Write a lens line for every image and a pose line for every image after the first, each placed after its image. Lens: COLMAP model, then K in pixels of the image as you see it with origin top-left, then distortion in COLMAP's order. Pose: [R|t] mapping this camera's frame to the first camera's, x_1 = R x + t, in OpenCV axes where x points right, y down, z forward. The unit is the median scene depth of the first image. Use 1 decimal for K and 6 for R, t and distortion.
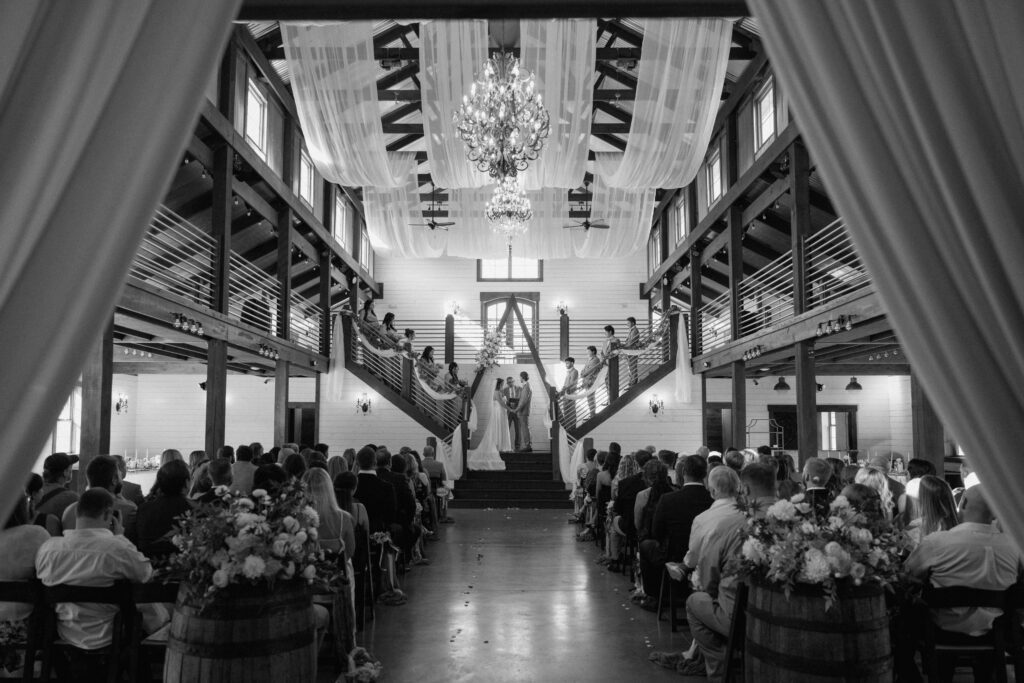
lens RADIAL K [[775.9, 0, 501.1], [0, 775.9, 389.8], [0, 0, 1]] dist [-0.004385, -0.000786]
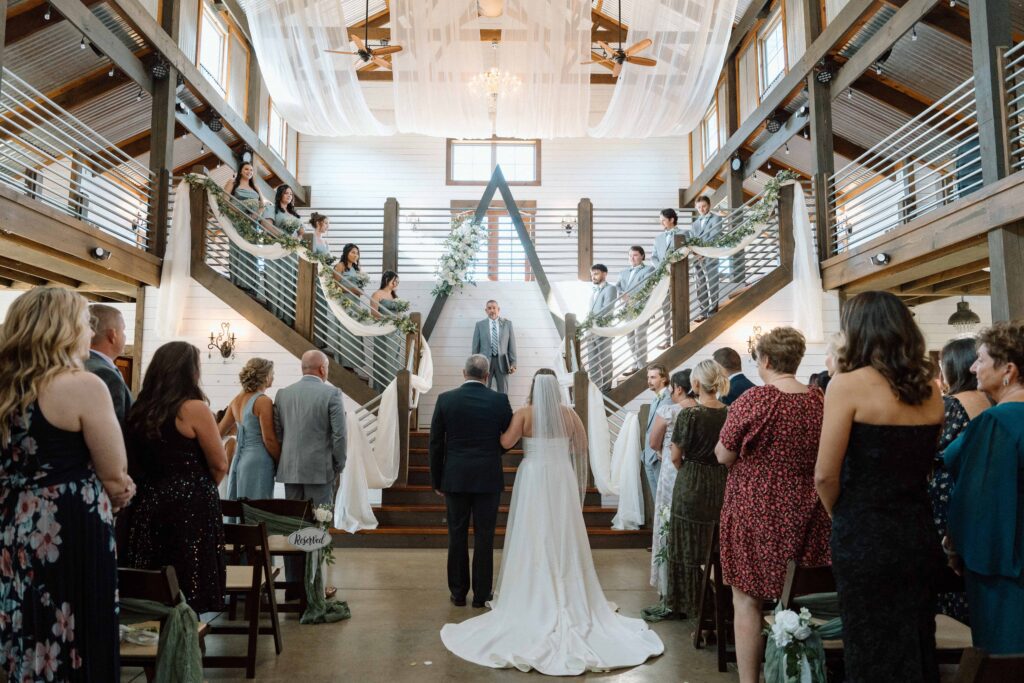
lens RADIAL K [[716.7, 0, 502.4], [0, 716.7, 339.7], [0, 0, 1]] dist [-0.008701, -0.002676]
pose [[0.999724, 0.003274, 0.023263, 0.006356], [-0.002203, 0.998942, -0.045932, 0.038055], [-0.023389, 0.045868, 0.998674, 0.487978]]
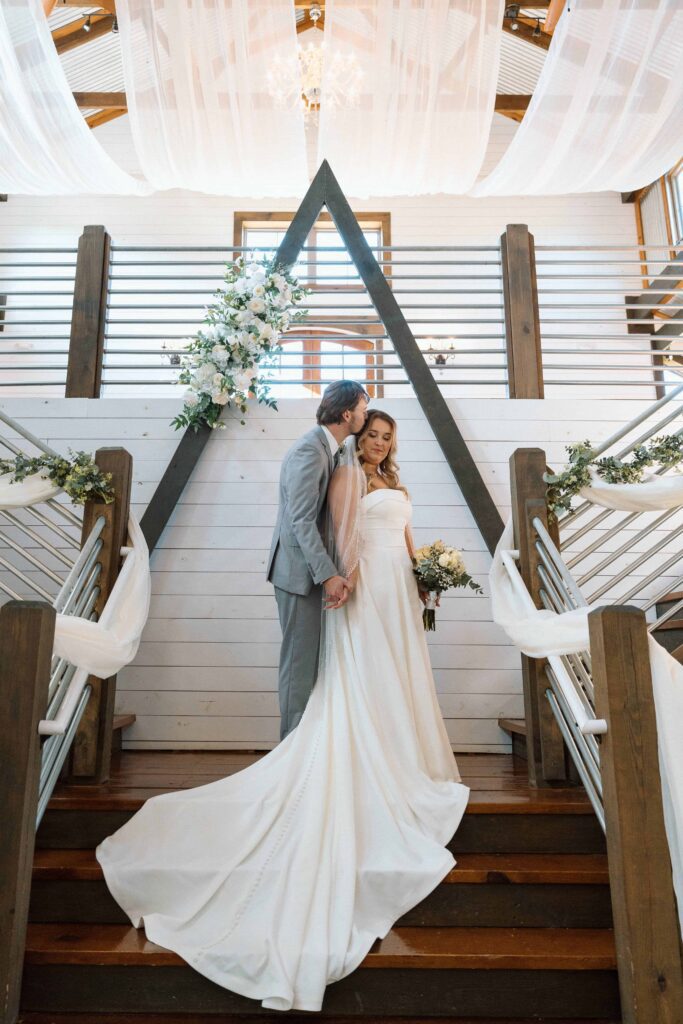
lens RADIAL K [[775.9, 0, 310.0], [0, 775.9, 509.8], [0, 0, 1]] dist [-0.004385, -0.000786]
pose [[0.999980, 0.001390, 0.006236, 0.008258], [-0.000603, 0.992227, -0.124443, 0.037308], [-0.006361, 0.124437, 0.992207, 0.793252]]
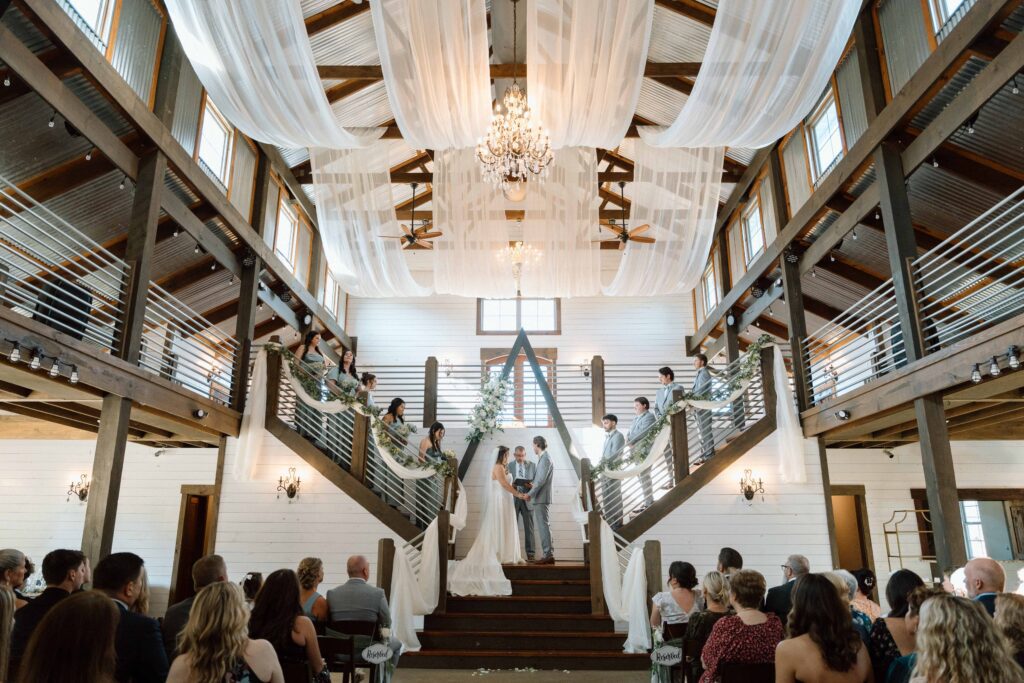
lens RADIAL K [[716.7, 0, 502.4], [0, 716.7, 339.7], [0, 0, 1]] dist [-0.008701, -0.002676]
pose [[0.999910, -0.002279, -0.013254, 0.005980], [-0.000612, 0.976808, -0.214118, 0.026946], [0.013435, 0.214107, 0.976718, 0.394871]]
